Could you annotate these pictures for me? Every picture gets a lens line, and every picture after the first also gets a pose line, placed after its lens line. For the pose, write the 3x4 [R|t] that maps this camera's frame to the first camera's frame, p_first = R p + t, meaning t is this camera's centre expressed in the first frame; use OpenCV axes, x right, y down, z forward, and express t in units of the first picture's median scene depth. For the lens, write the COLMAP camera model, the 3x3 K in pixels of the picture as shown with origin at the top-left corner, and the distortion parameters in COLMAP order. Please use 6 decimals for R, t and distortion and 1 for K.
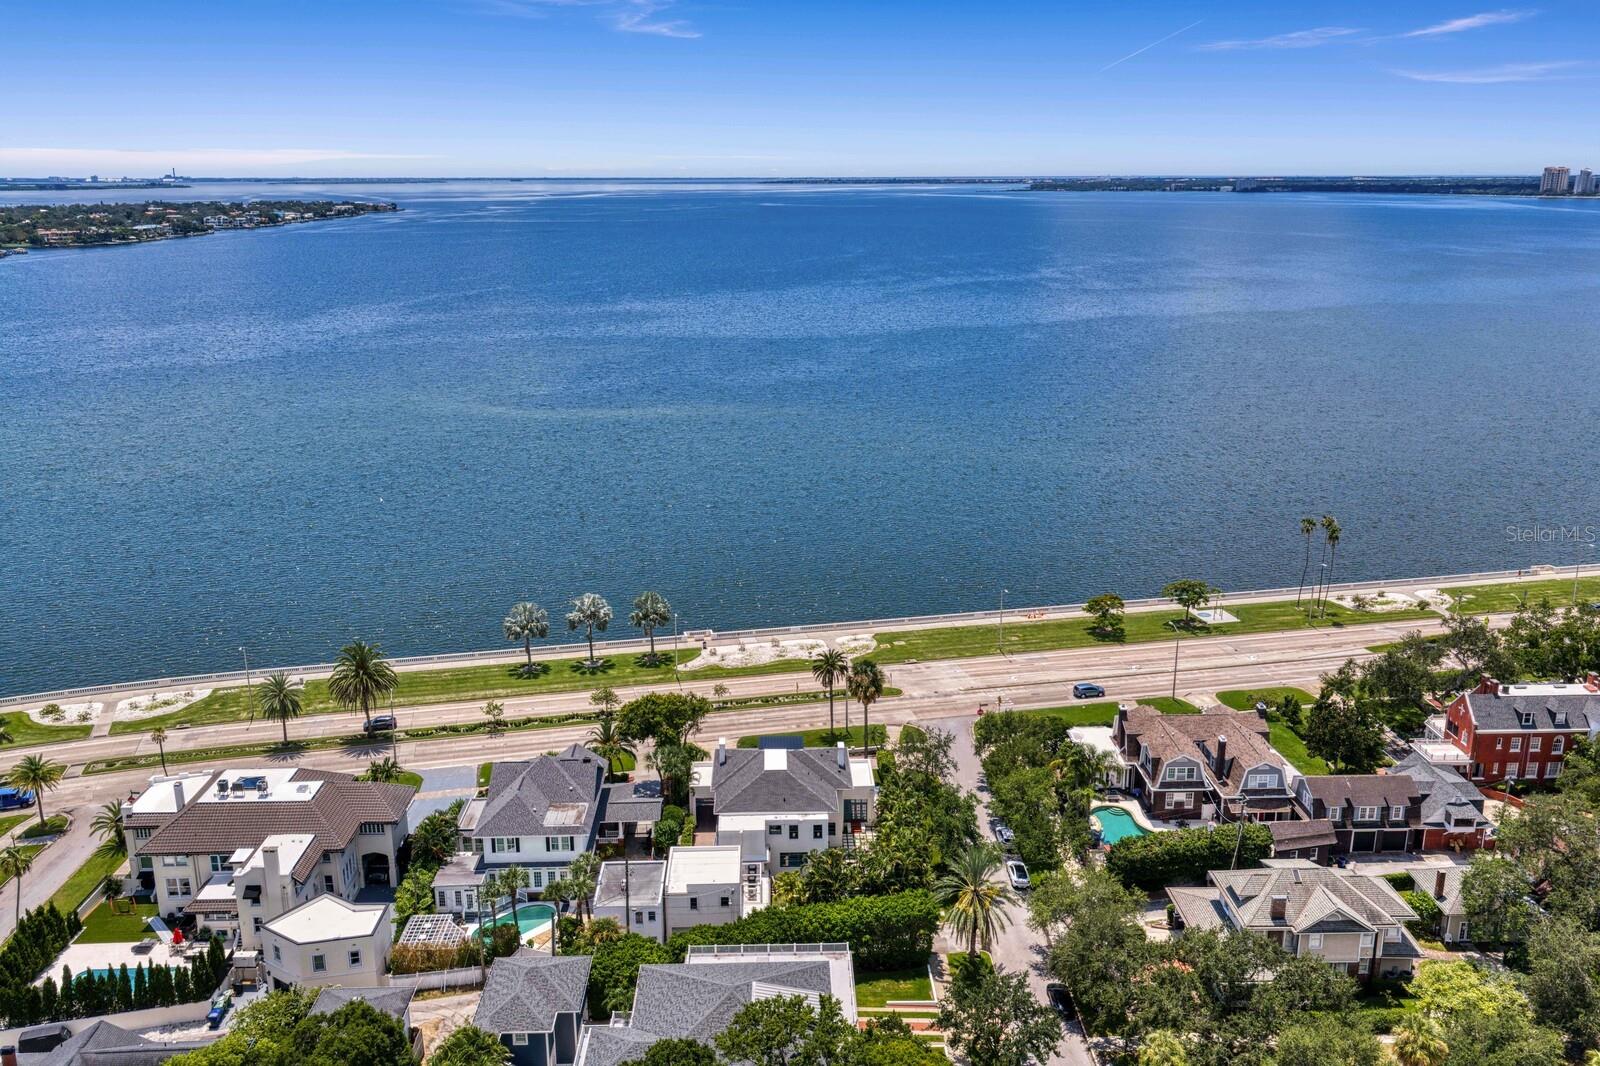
lens RADIAL K [[1300.8, 0, 800.0], [0, 1300.8, 533.0], [0, 0, 1]] dist [-0.001167, 0.001488]
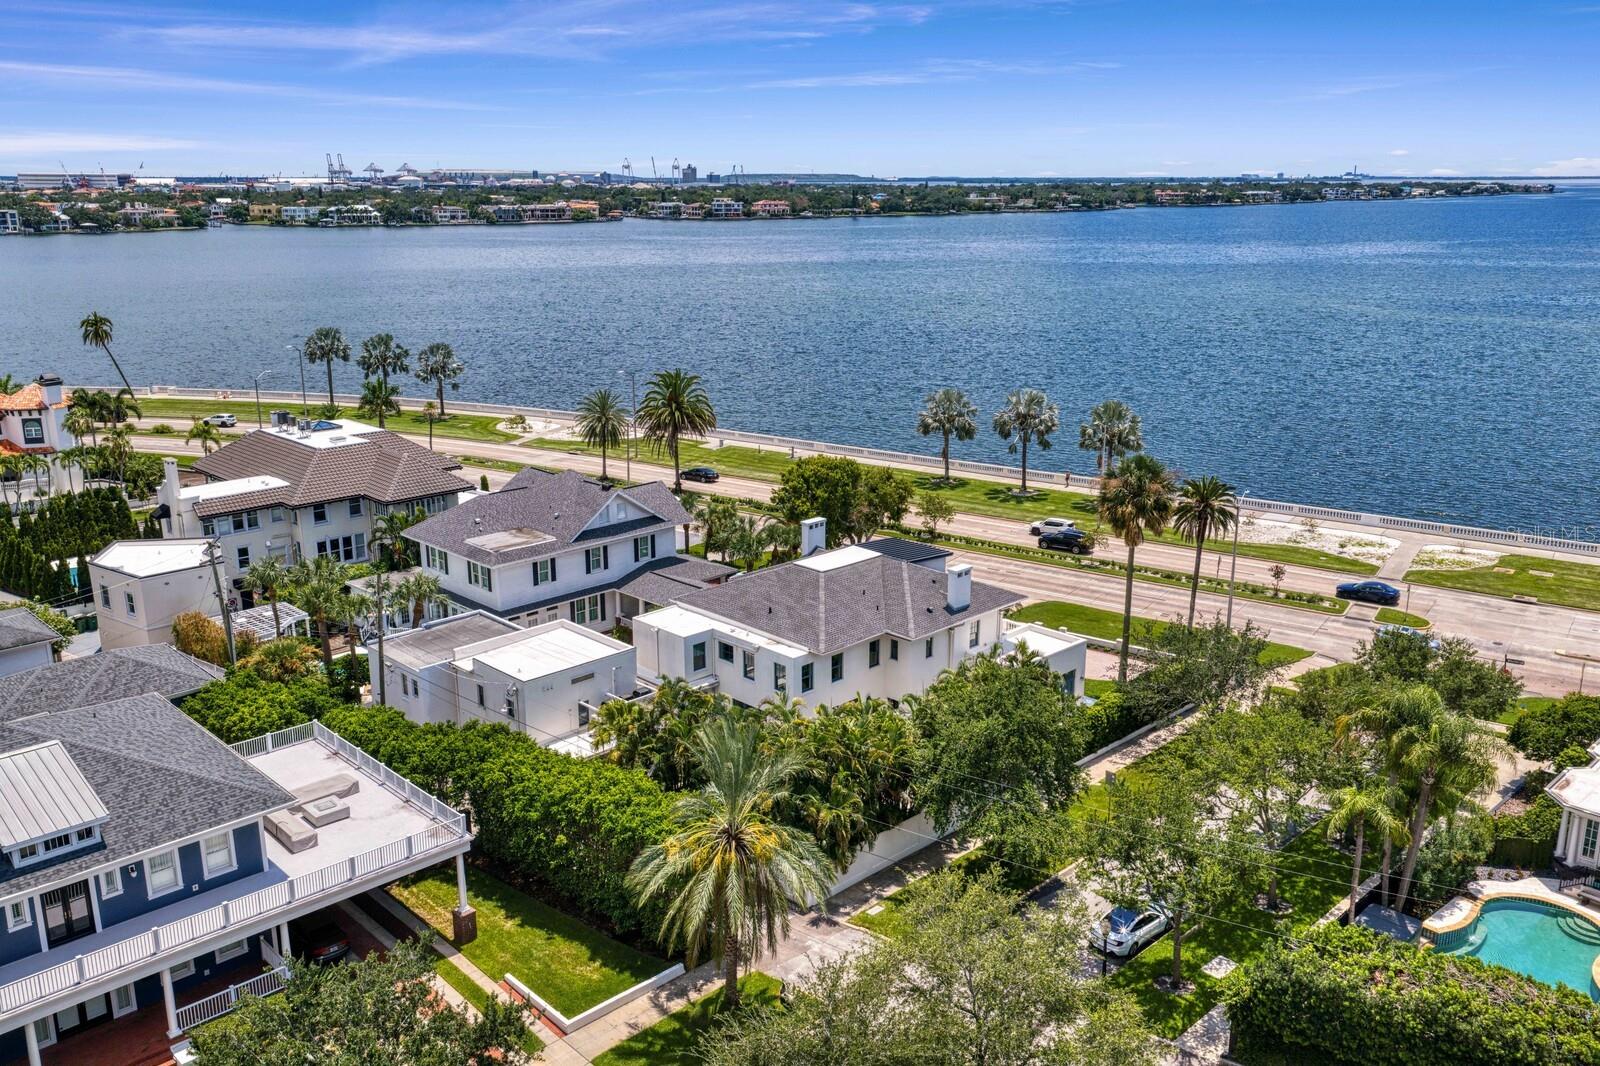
lens RADIAL K [[1300.8, 0, 800.0], [0, 1300.8, 533.0], [0, 0, 1]] dist [-0.001167, 0.001488]
pose [[0.682058, 0.198071, -0.703963, 0.367524], [-0.195115, 0.977015, 0.085855, 0.125151], [0.704788, 0.078795, 0.705028, 0.625695]]
